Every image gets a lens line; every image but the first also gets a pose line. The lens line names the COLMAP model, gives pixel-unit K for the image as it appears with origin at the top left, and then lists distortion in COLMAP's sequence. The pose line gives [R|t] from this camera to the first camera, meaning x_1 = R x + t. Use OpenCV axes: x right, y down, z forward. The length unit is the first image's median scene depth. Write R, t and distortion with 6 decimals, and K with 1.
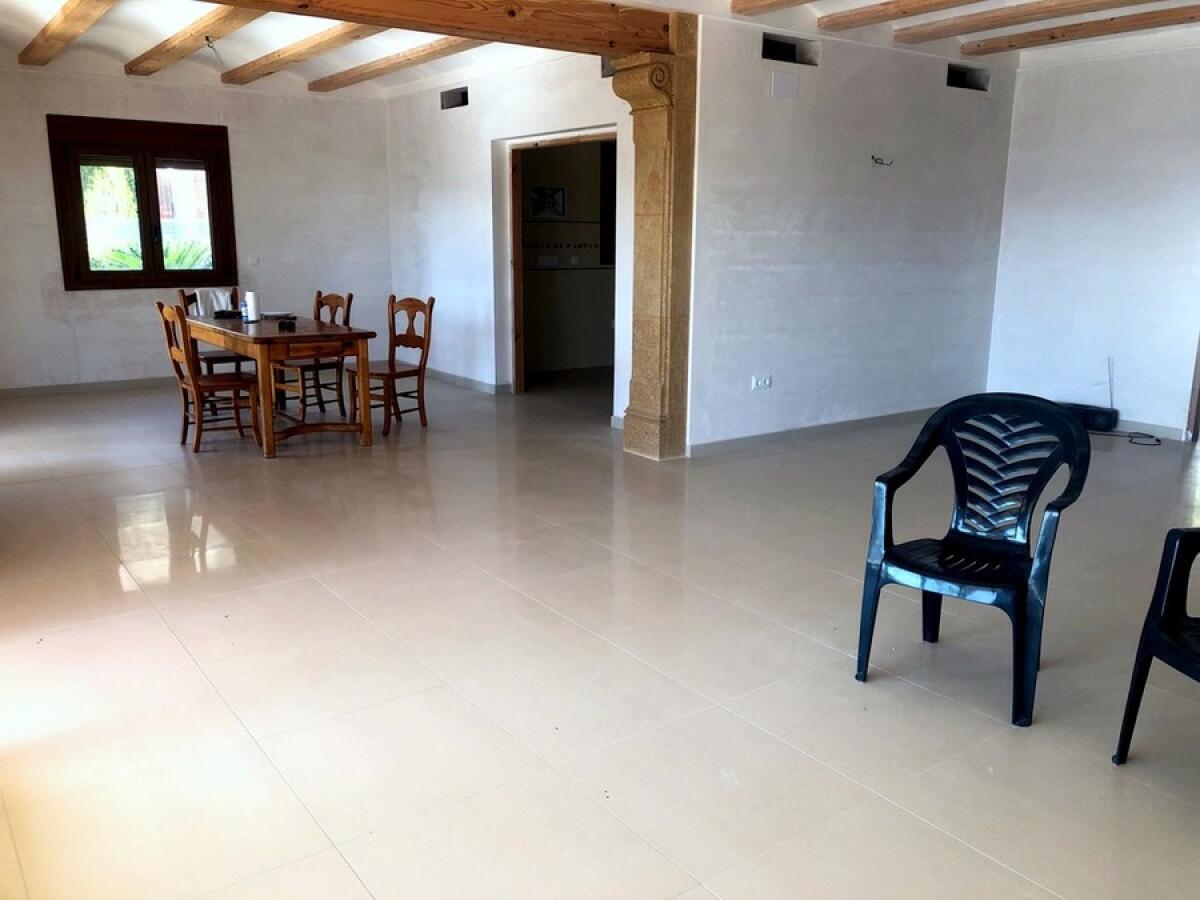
lens RADIAL K [[1013.8, 0, 600.0], [0, 1013.8, 450.0], [0, 0, 1]] dist [0.032667, -0.008420]
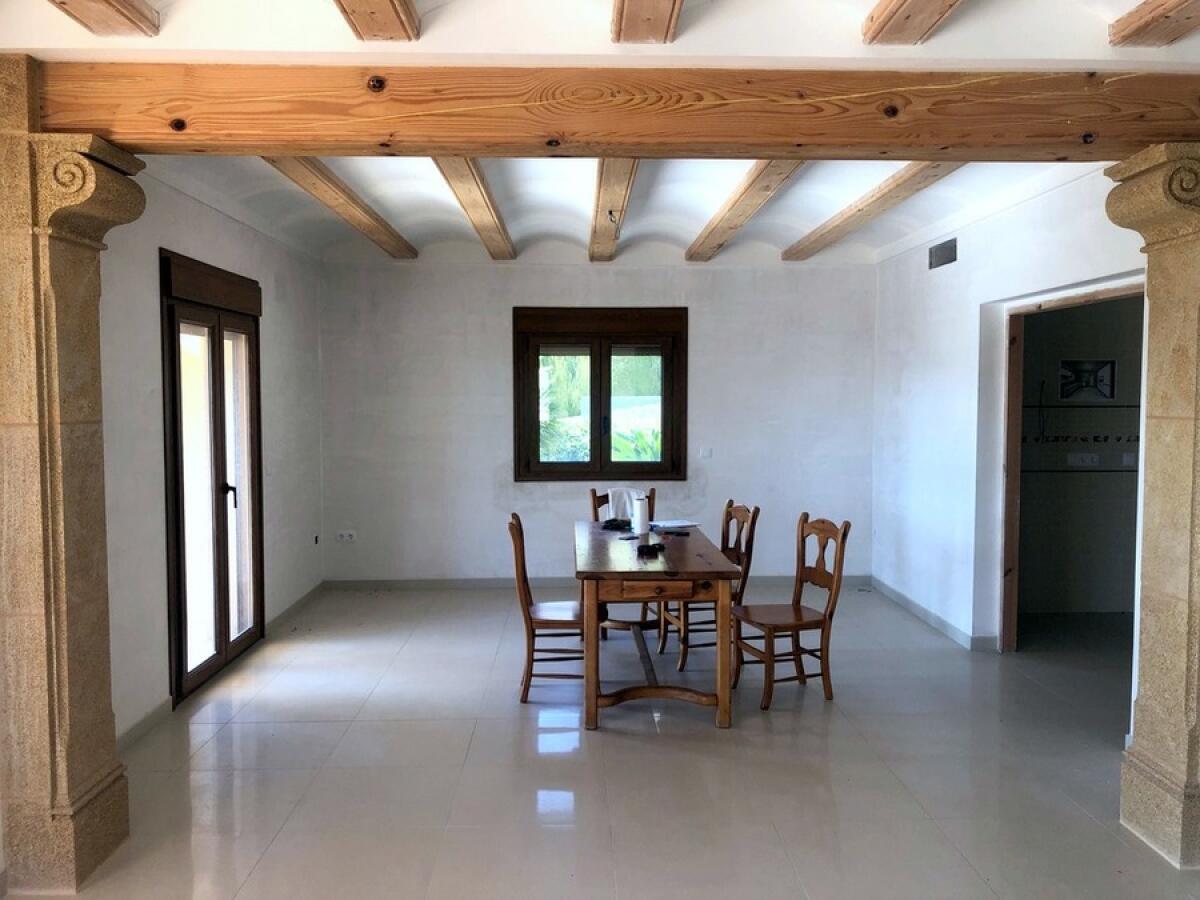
lens RADIAL K [[1013.8, 0, 600.0], [0, 1013.8, 450.0], [0, 0, 1]] dist [0.032667, -0.008420]
pose [[0.837743, 0.023417, -0.545562, 0.067325], [-0.109772, 0.985907, -0.126243, -0.077160], [0.534917, 0.165647, 0.828508, 0.259177]]
